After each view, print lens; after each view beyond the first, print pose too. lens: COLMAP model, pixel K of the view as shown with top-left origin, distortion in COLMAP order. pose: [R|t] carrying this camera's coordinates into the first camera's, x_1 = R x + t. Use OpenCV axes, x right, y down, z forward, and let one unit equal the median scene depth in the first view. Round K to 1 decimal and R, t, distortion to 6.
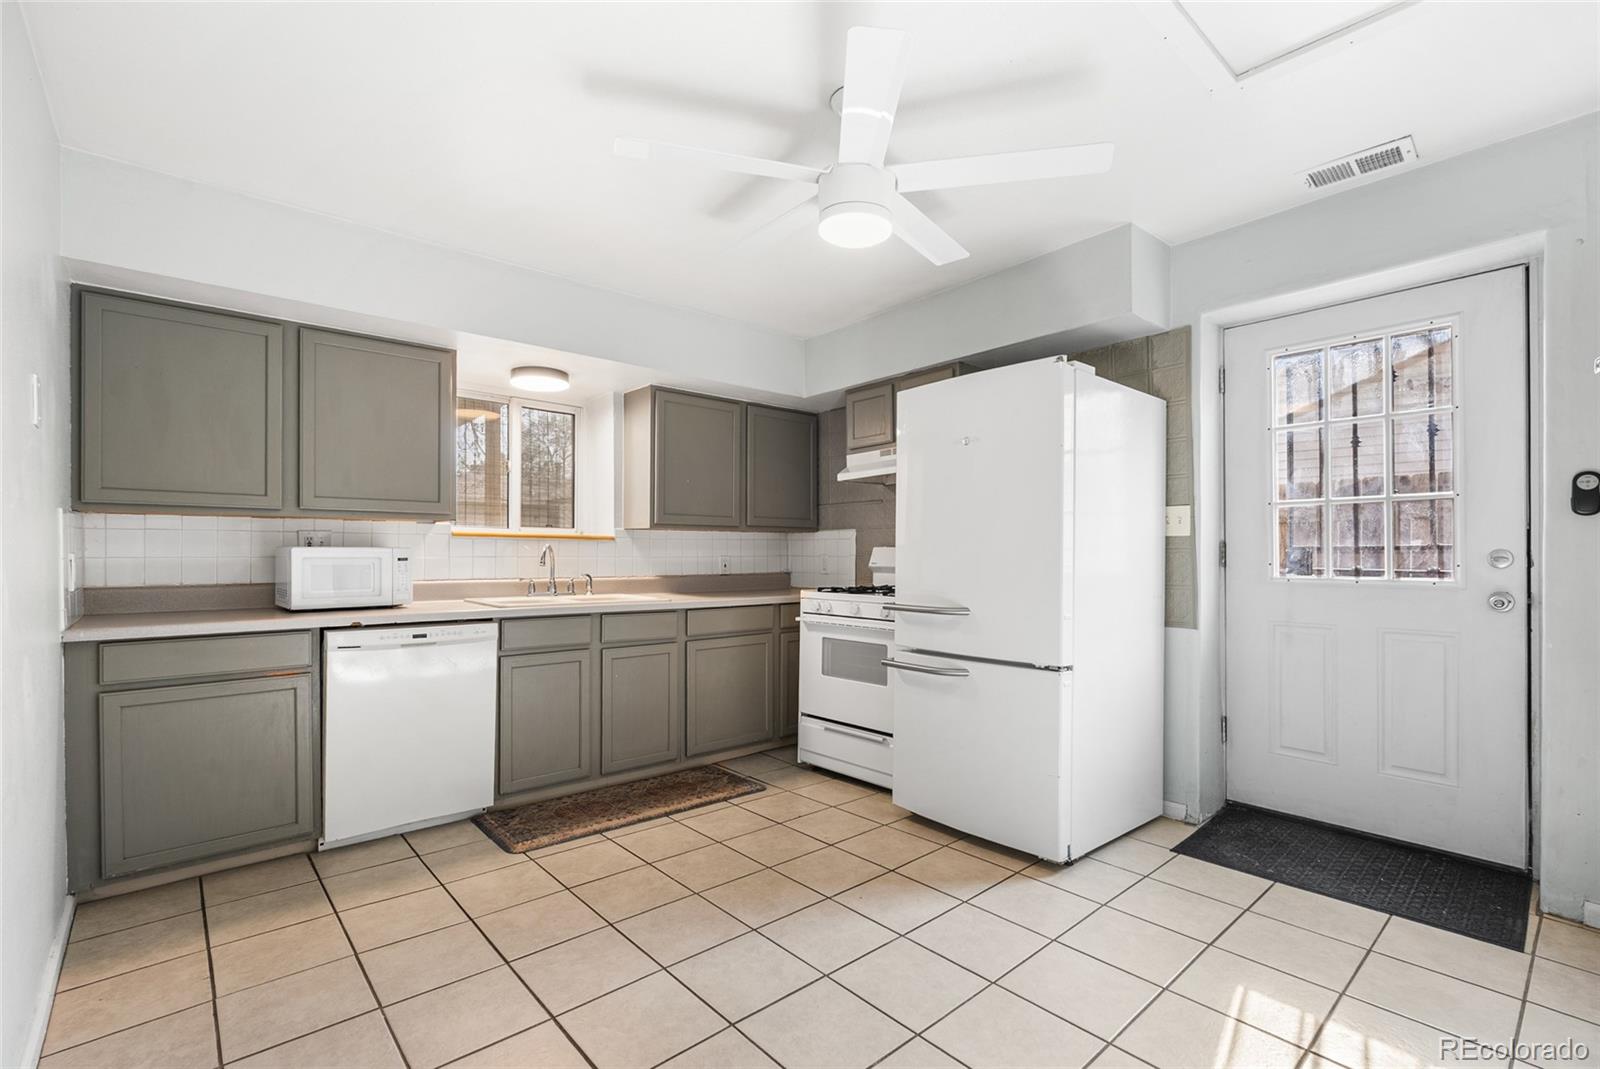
lens RADIAL K [[715.1, 0, 799.5], [0, 715.1, 549.7], [0, 0, 1]] dist [-0.005656, 0.000906]
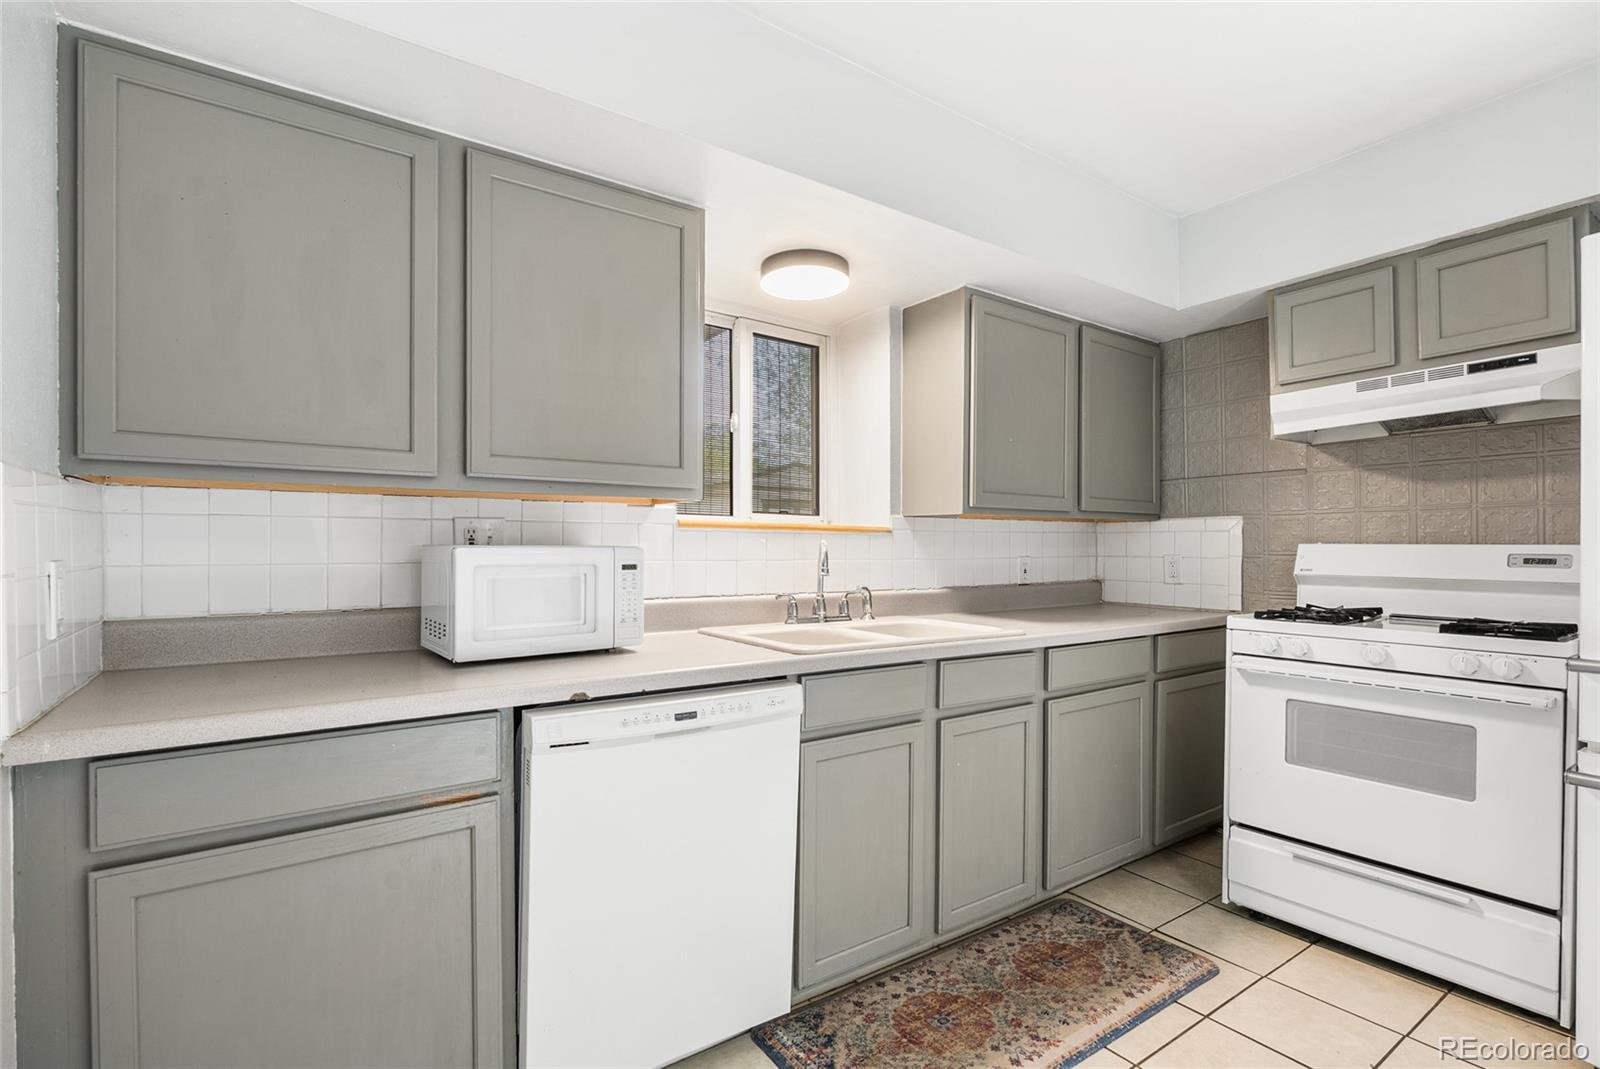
lens RADIAL K [[715.1, 0, 788.6], [0, 715.1, 544.8], [0, 0, 1]] dist [-0.005656, 0.000906]
pose [[0.993798, -0.001091, -0.111195, -0.345674], [0.001160, 0.999999, 0.000561, -0.004266], [0.111194, -0.000687, 0.993799, 0.422828]]
